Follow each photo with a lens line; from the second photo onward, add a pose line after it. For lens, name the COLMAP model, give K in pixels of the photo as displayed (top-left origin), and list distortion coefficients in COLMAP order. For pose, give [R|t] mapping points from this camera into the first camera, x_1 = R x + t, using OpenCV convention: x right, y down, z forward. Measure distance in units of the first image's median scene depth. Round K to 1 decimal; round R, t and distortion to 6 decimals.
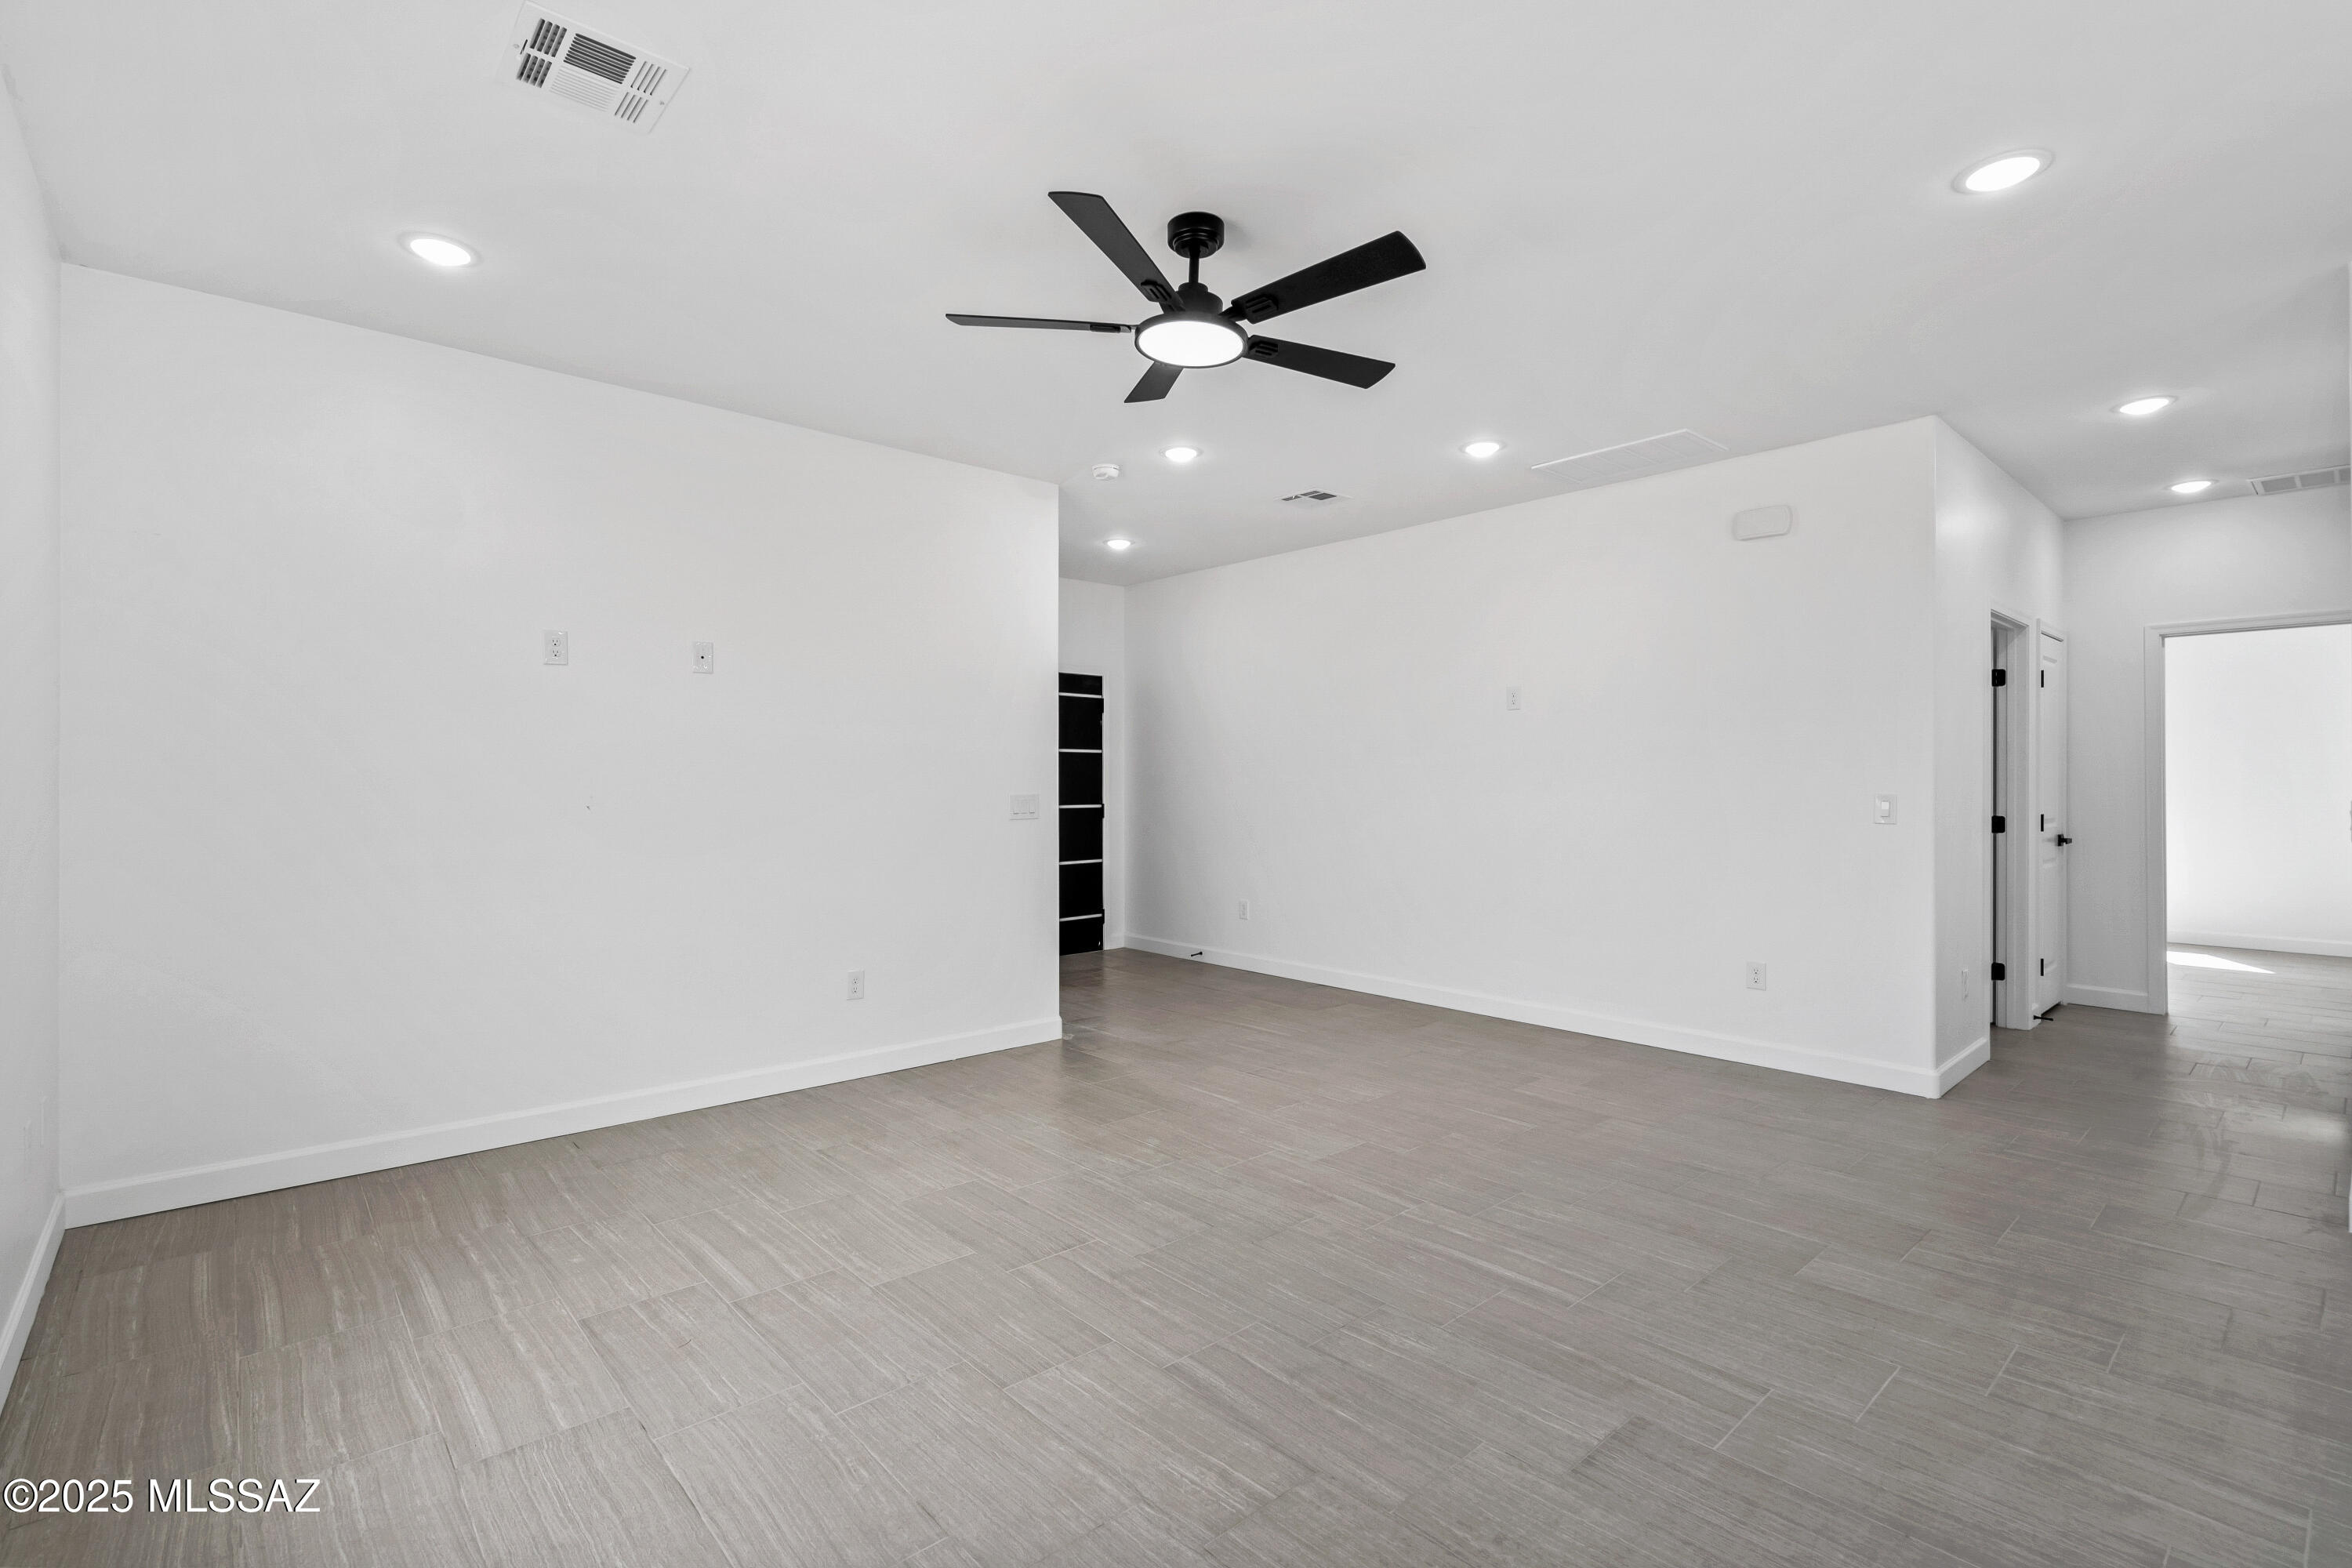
lens RADIAL K [[1073.0, 0, 1162.1], [0, 1073.0, 780.2], [0, 0, 1]] dist [-0.004716, 0.002446]
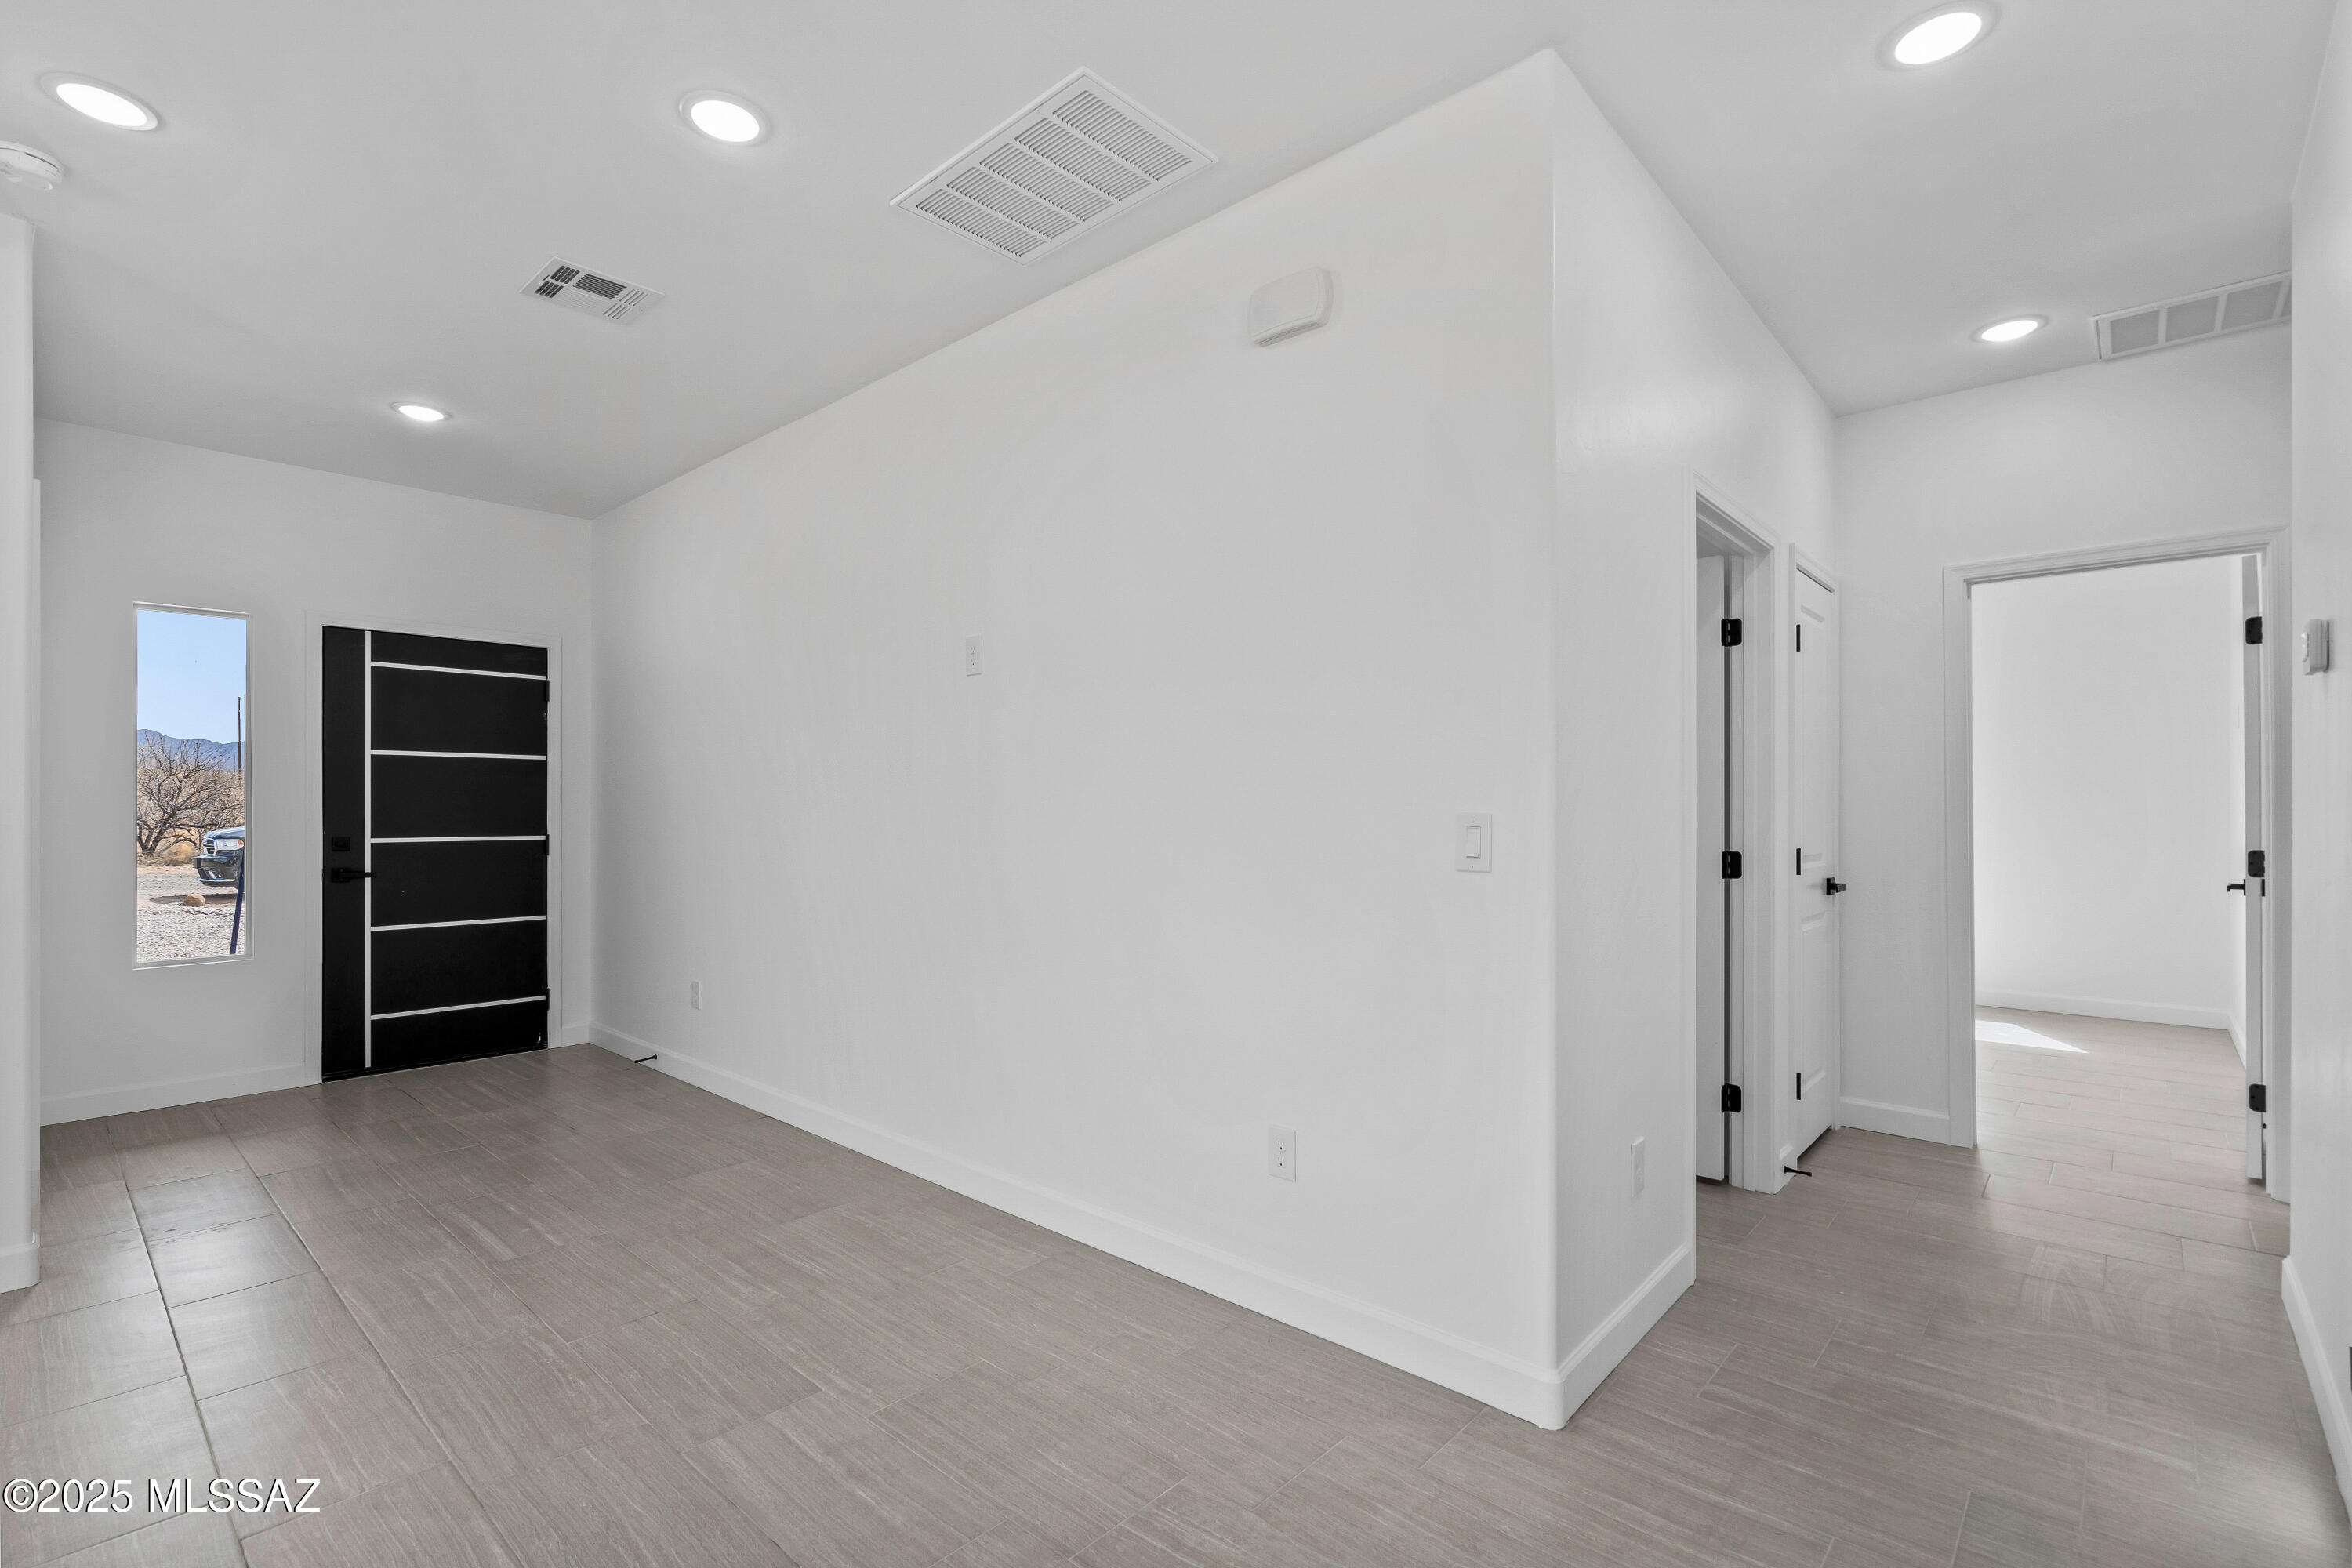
lens RADIAL K [[1073.0, 0, 1161.8], [0, 1073.0, 802.7], [0, 0, 1]] dist [-0.004716, 0.002446]
pose [[0.994434, -0.000785, 0.105360, 0.369043], [0.001104, 0.999995, -0.002975, 0.005932], [-0.105358, 0.003075, 0.994430, 0.394831]]
